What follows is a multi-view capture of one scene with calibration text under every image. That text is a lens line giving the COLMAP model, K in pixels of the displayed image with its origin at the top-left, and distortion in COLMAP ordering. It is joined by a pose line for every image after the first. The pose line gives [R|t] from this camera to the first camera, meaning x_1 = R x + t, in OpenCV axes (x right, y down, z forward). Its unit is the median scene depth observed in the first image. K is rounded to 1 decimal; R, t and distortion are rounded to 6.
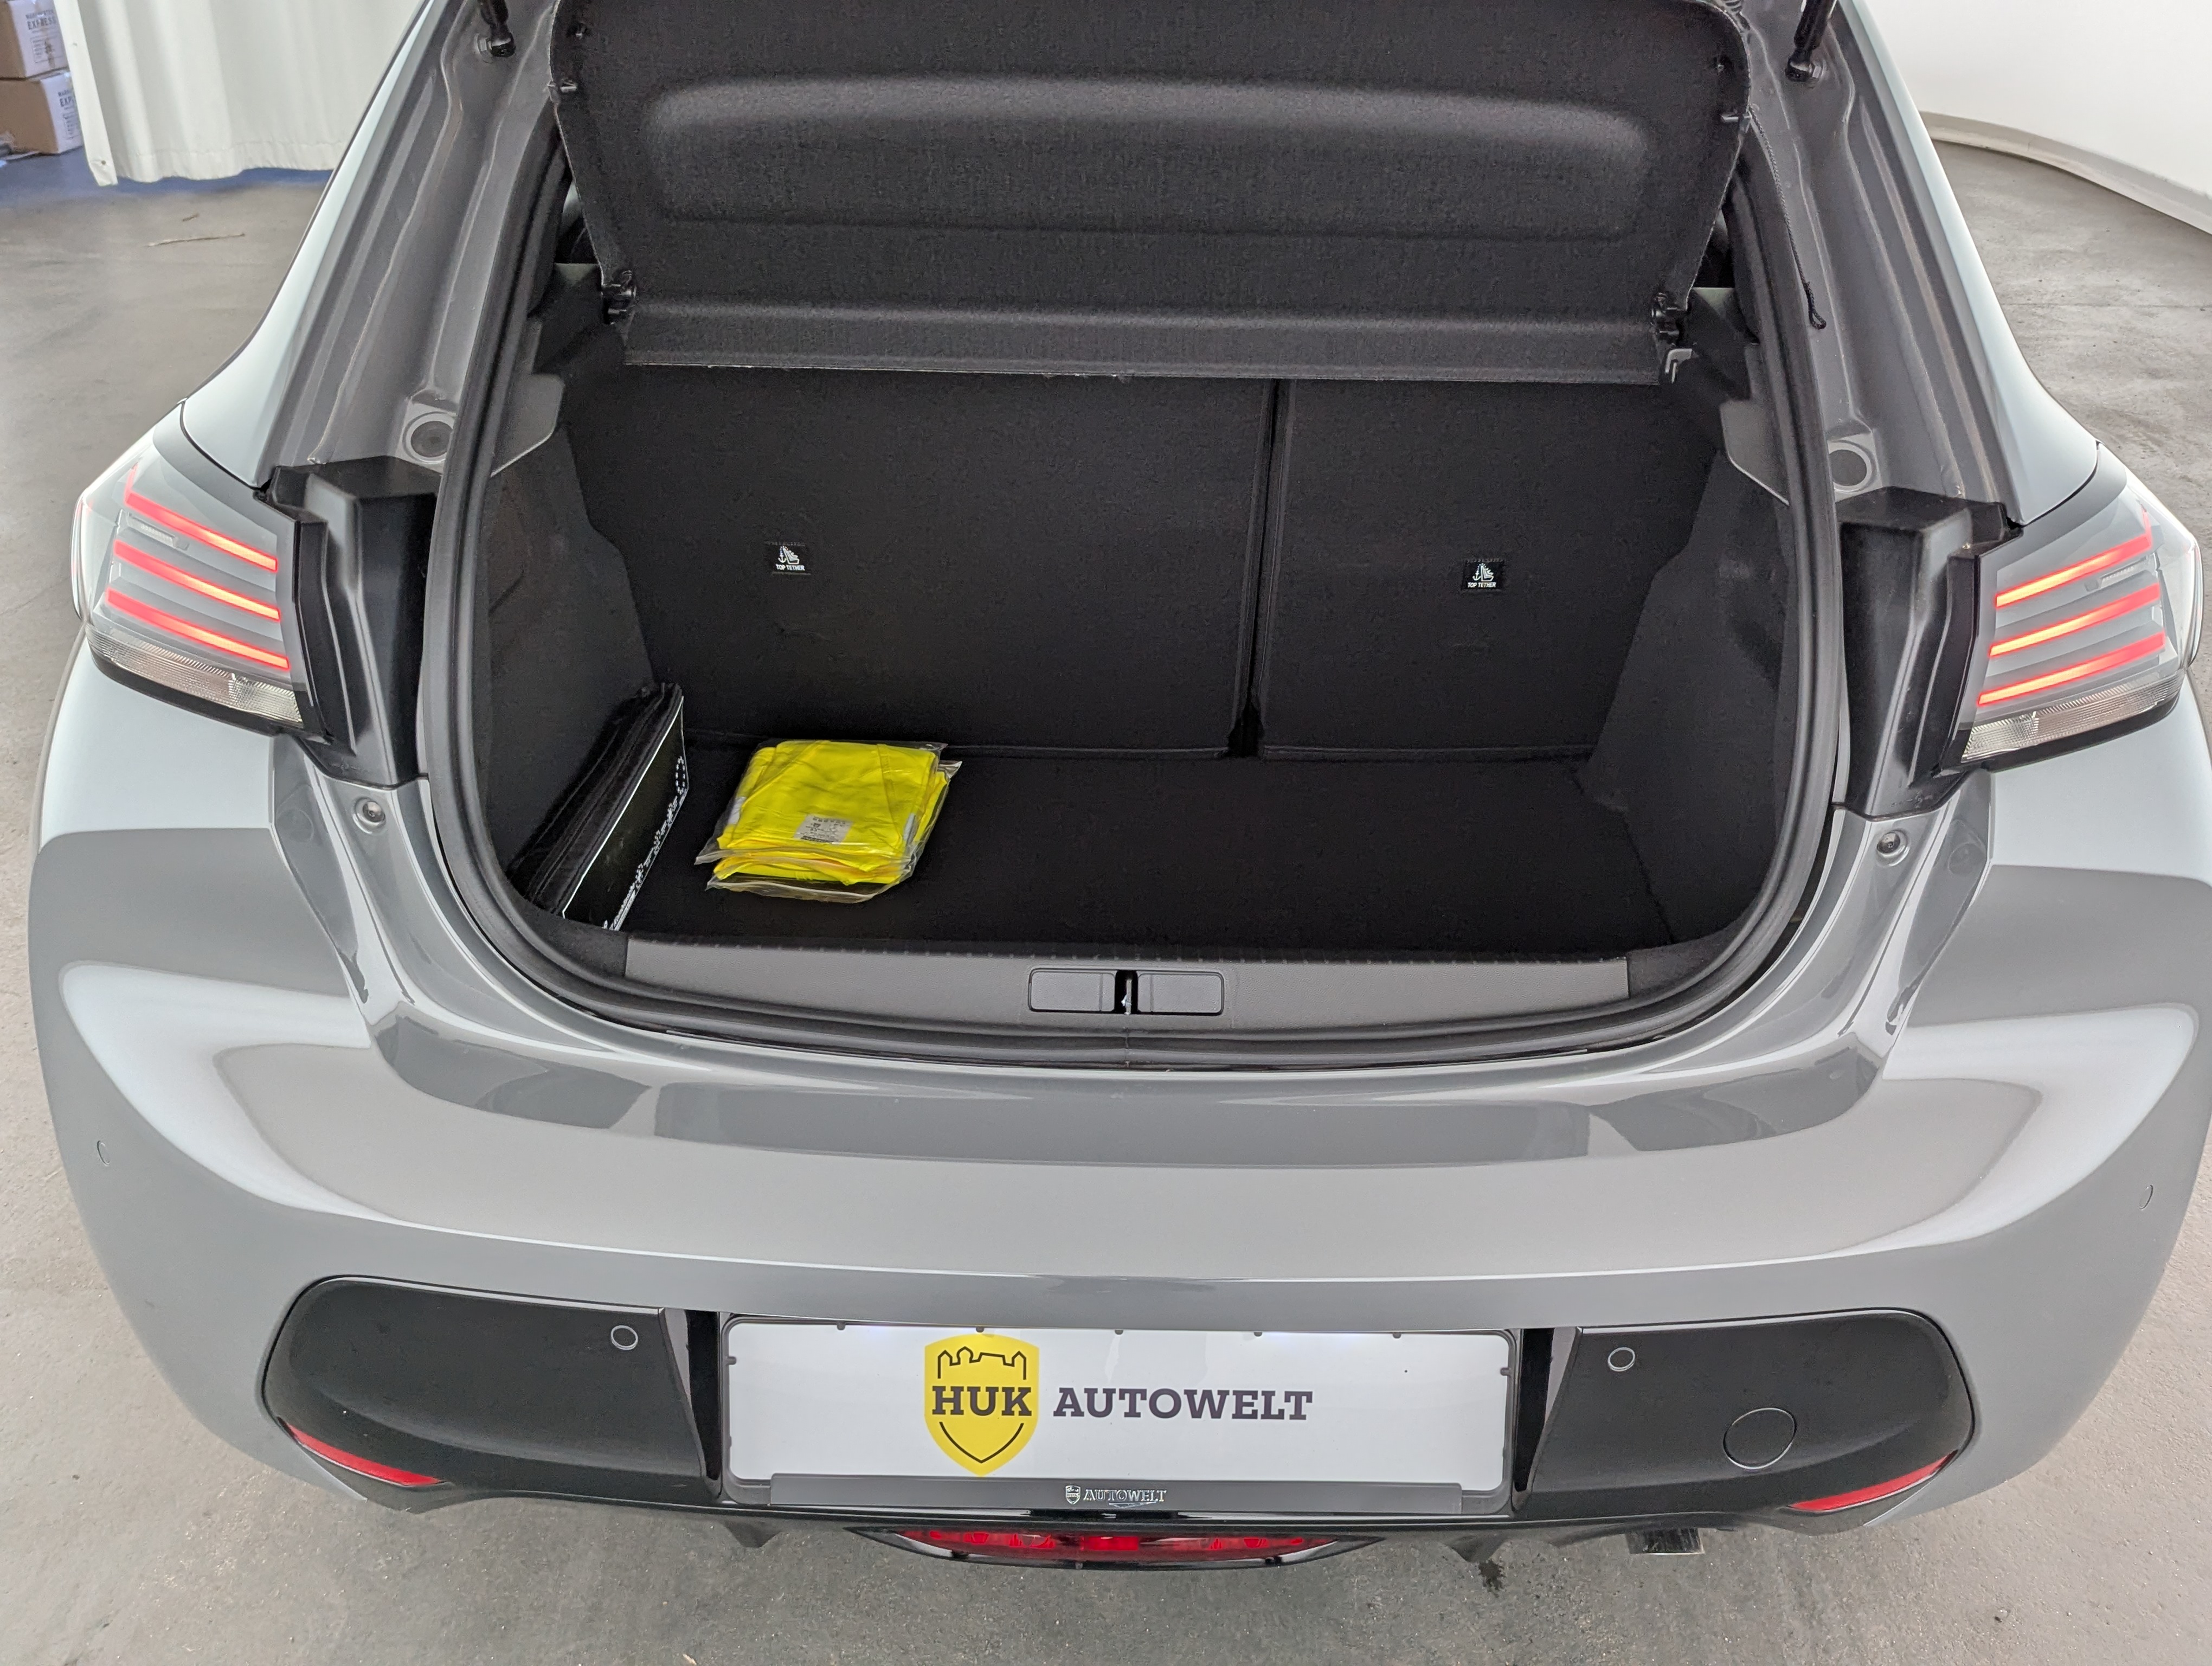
lens RADIAL K [[1960.6, 0, 1116.7], [0, 1960.6, 817.4], [0, 0, 1]] dist [0.041640, 0.012089]
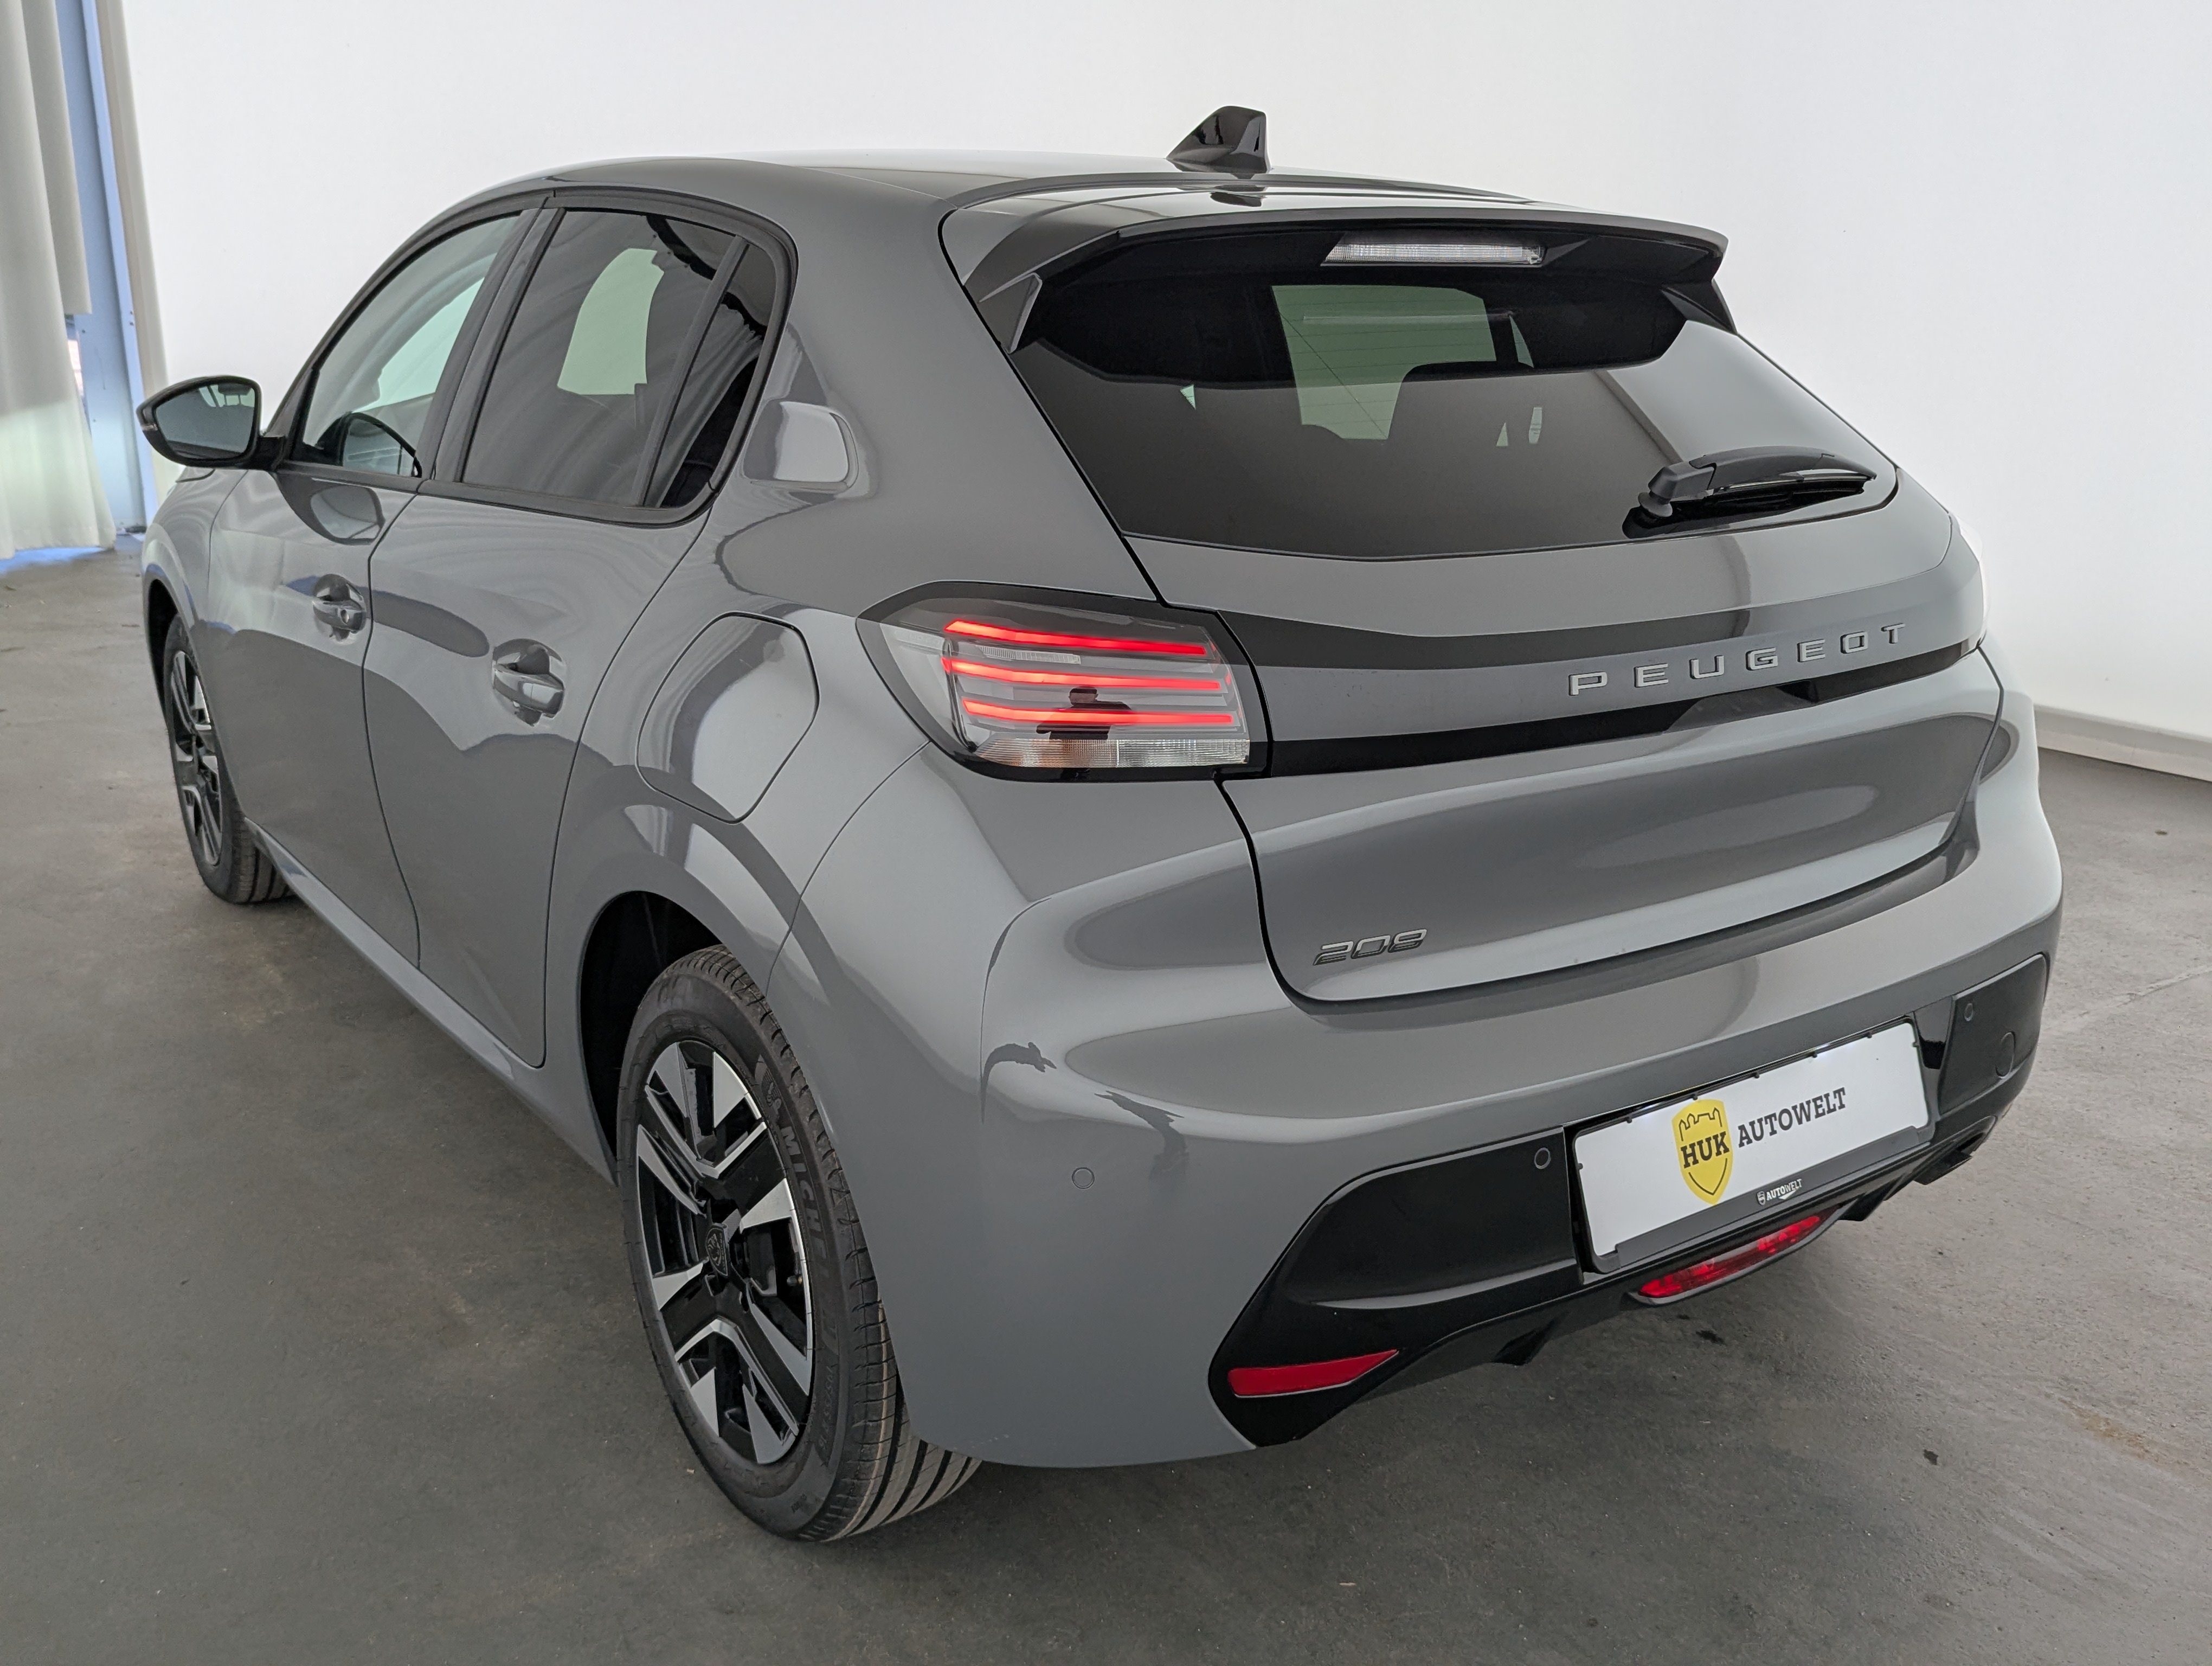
lens RADIAL K [[1974.1, 0, 1113.7], [0, 1974.1, 836.7], [0, 0, 1]] dist [0.084515, -0.083887]
pose [[0.807778, -0.173359, 0.563419, -1.194154], [0.285209, 0.951399, -0.116169, 0.124852], [-0.515897, 0.254531, 0.817963, -0.022858]]
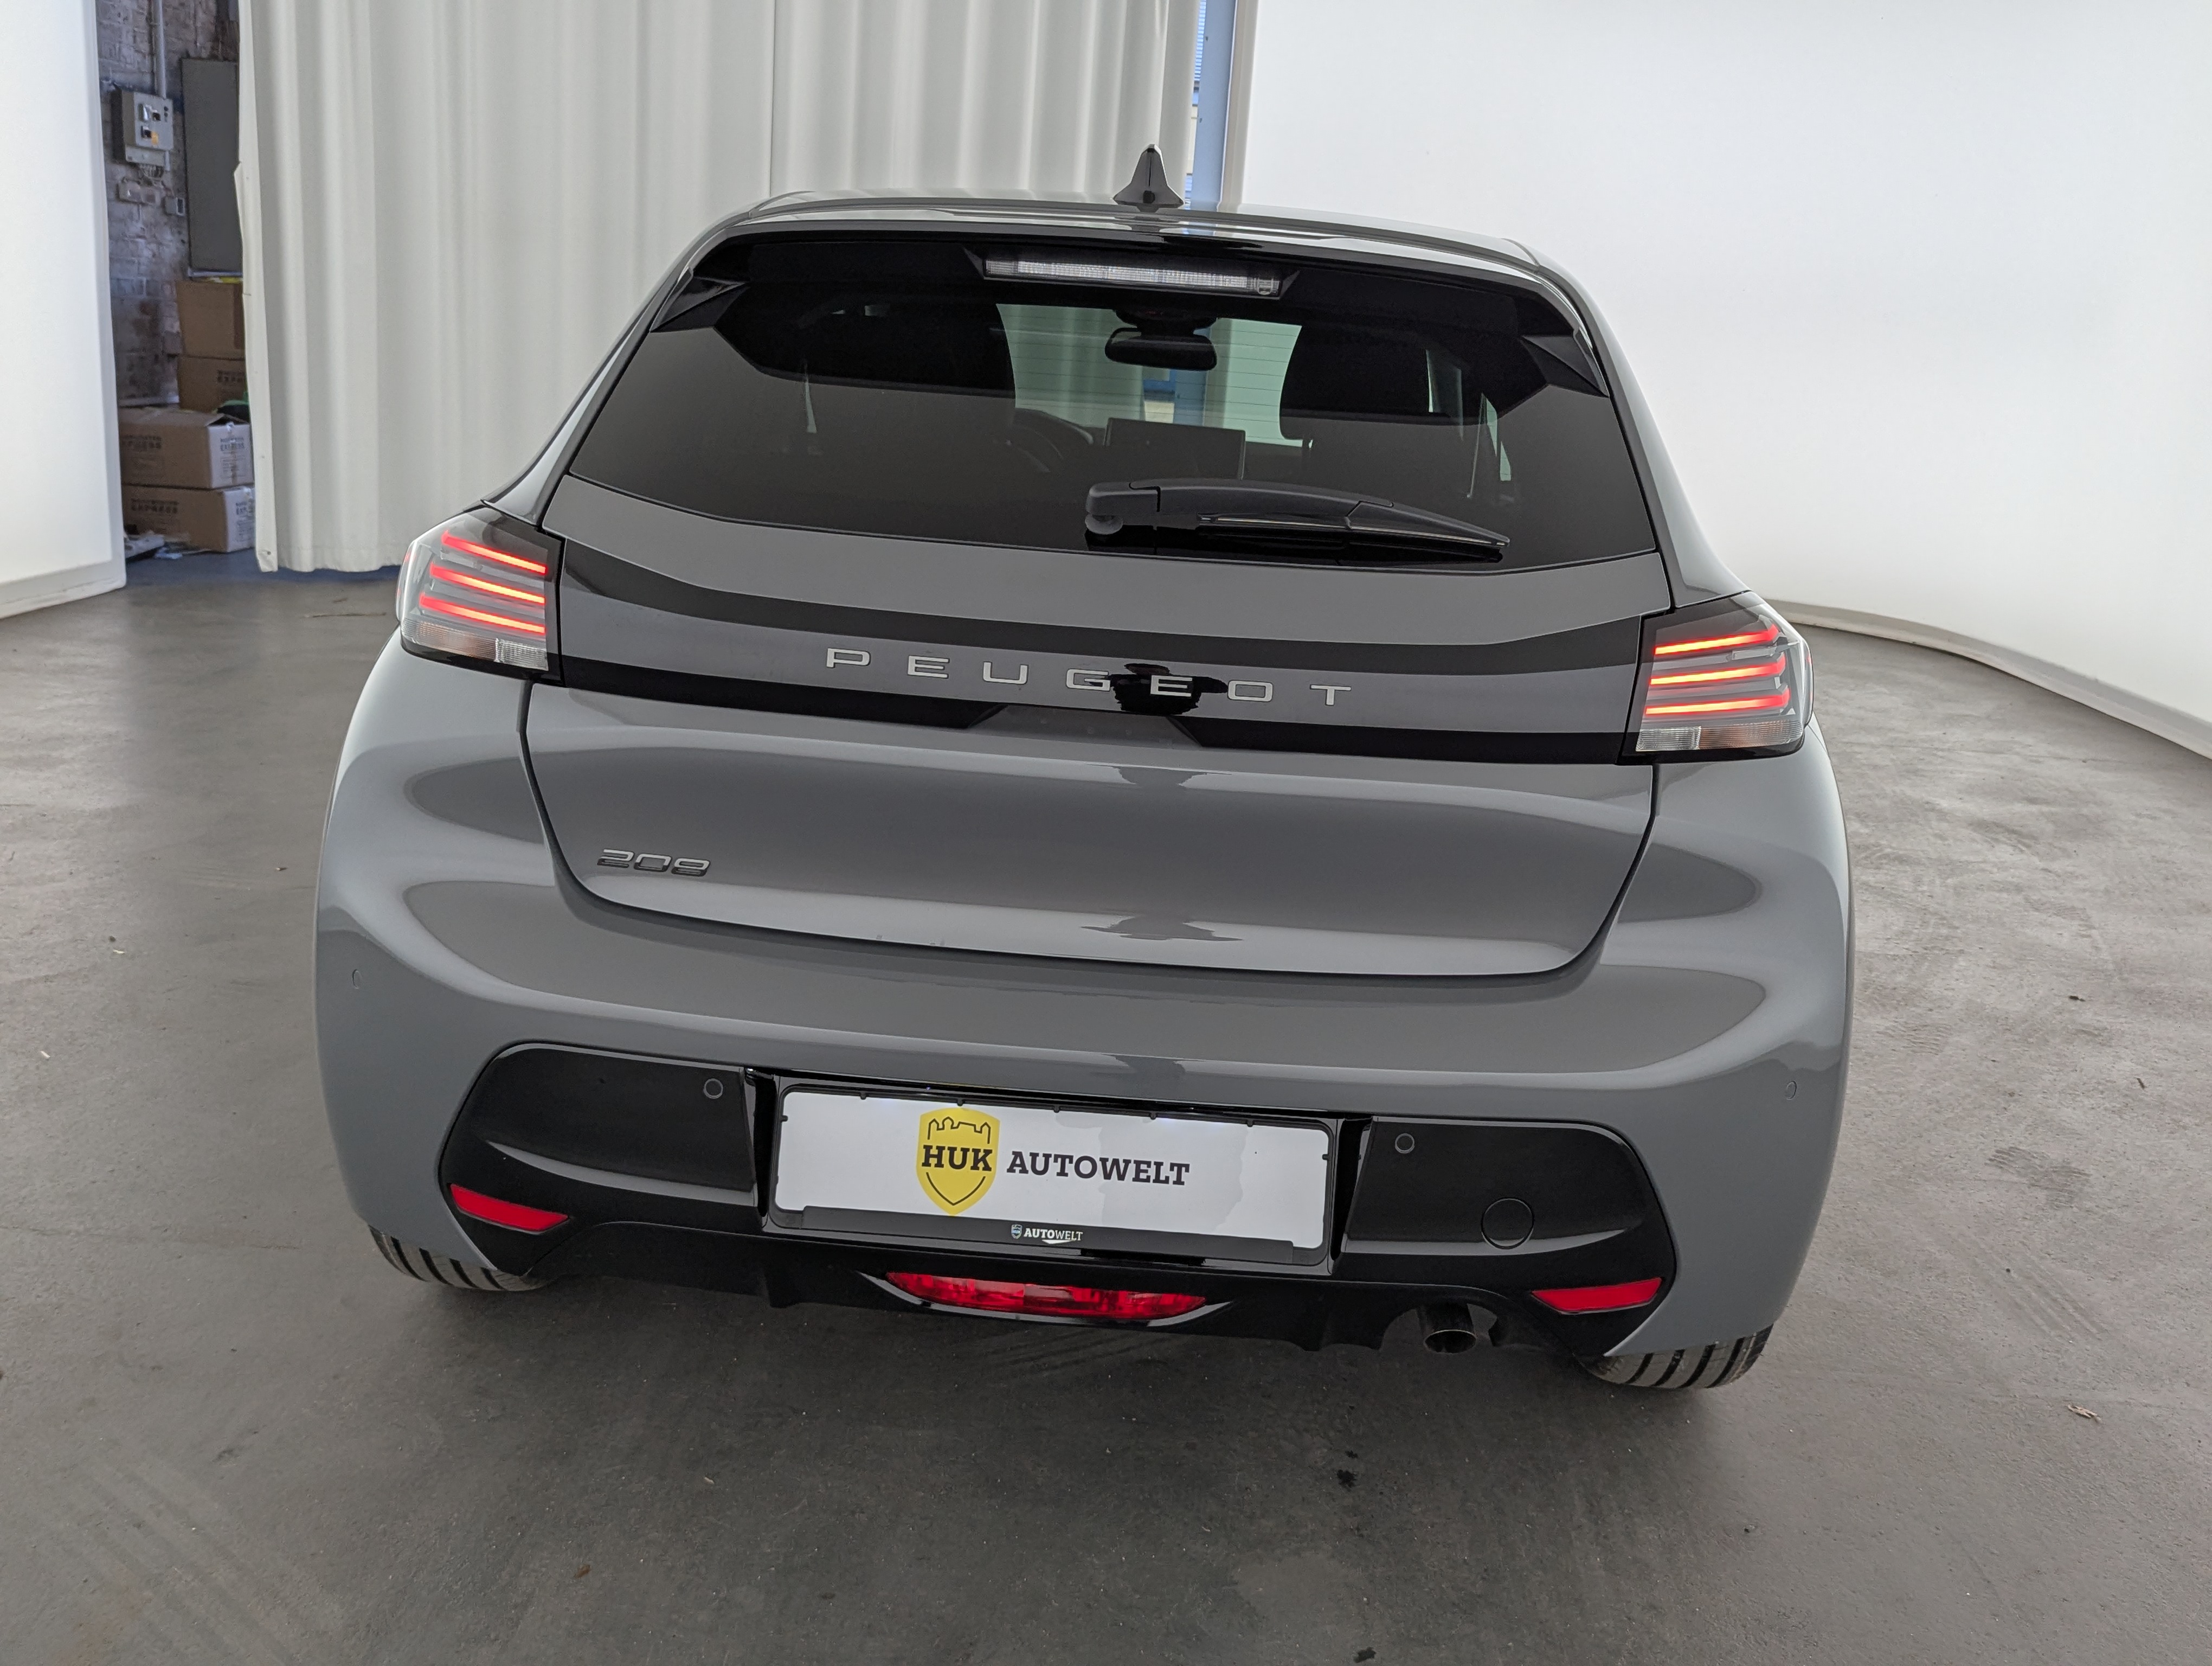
lens RADIAL K [[1974.1, 0, 1113.7], [0, 1974.1, 836.7], [0, 0, 1]] dist [0.084515, -0.083887]
pose [[0.998393, 0.054354, -0.016031, 0.054603], [-0.056616, 0.968964, -0.240630, 0.408815], [0.002454, 0.241151, 0.970484, -0.443262]]
